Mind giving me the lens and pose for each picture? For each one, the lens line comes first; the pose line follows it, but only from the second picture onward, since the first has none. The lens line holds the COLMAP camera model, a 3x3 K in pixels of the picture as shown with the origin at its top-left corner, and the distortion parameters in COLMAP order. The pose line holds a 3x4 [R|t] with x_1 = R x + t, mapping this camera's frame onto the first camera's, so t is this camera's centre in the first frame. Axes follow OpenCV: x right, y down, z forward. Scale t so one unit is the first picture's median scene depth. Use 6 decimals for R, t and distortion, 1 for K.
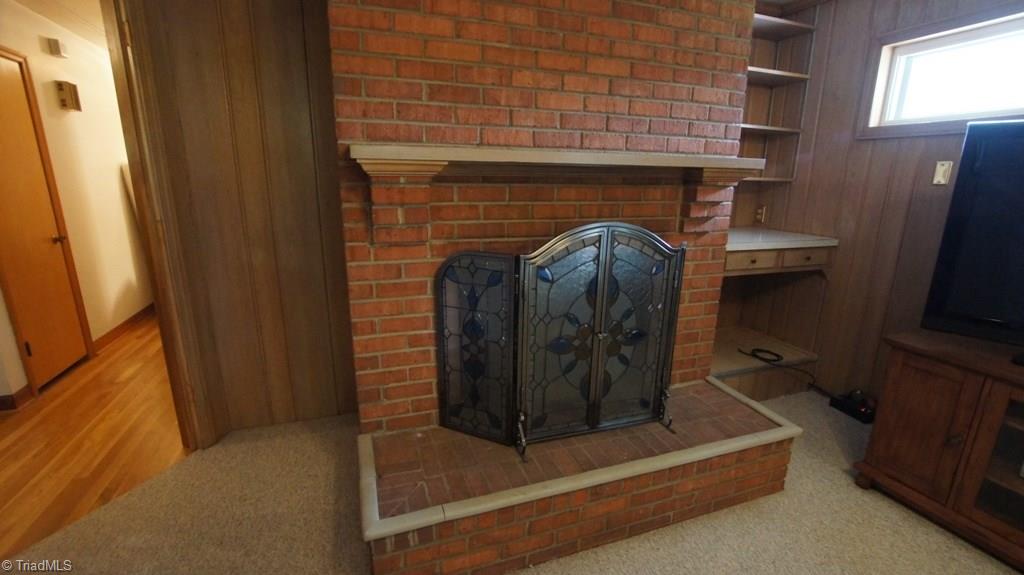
lens RADIAL K [[455.9, 0, 509.5], [0, 455.9, 296.2], [0, 0, 1]] dist [-0.029585, 0.000732]
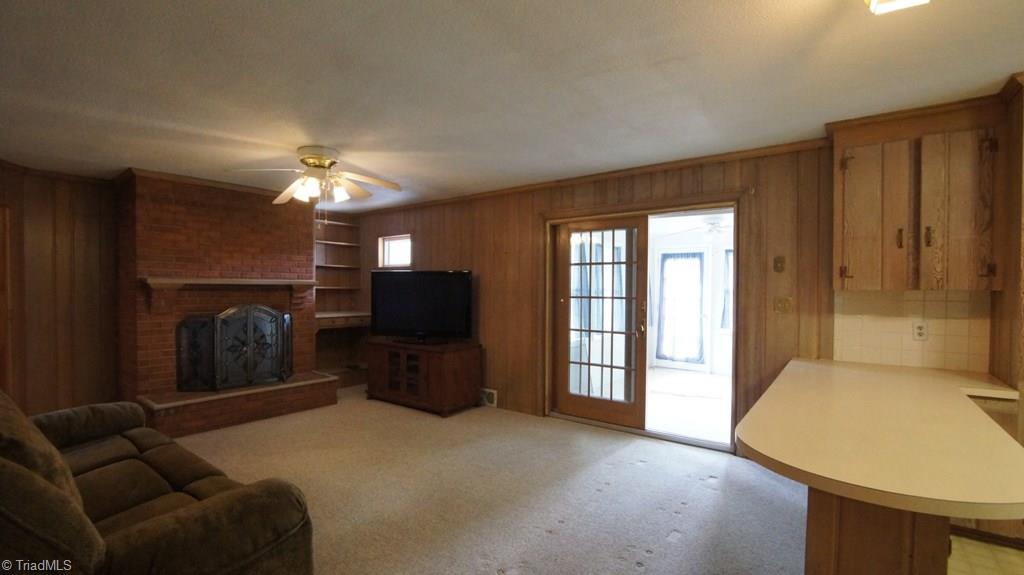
lens RADIAL K [[455.9, 0, 509.5], [0, 455.9, 296.2], [0, 0, 1]] dist [-0.029585, 0.000732]
pose [[0.841741, -0.015893, 0.539648, 0.052447], [0.140234, 0.971694, -0.190120, 0.521804], [-0.521351, 0.235708, 0.820143, -2.042772]]
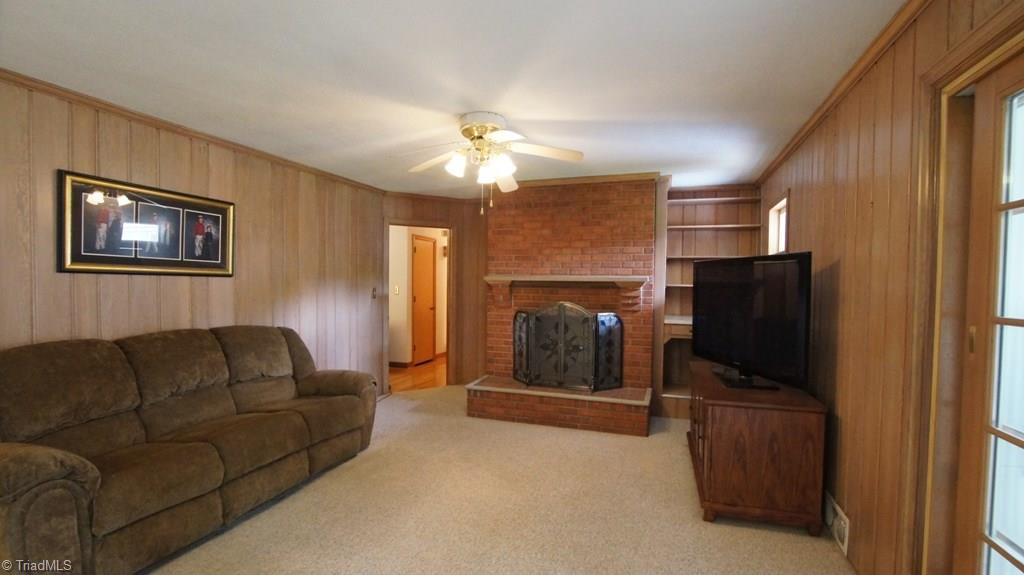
lens RADIAL K [[455.9, 0, 509.5], [0, 455.9, 296.2], [0, 0, 1]] dist [-0.029585, 0.000732]
pose [[0.777352, 0.015893, -0.628865, 1.558852], [-0.160175, 0.971732, -0.173438, 0.303228], [0.608332, 0.235551, 0.757923, -1.166416]]
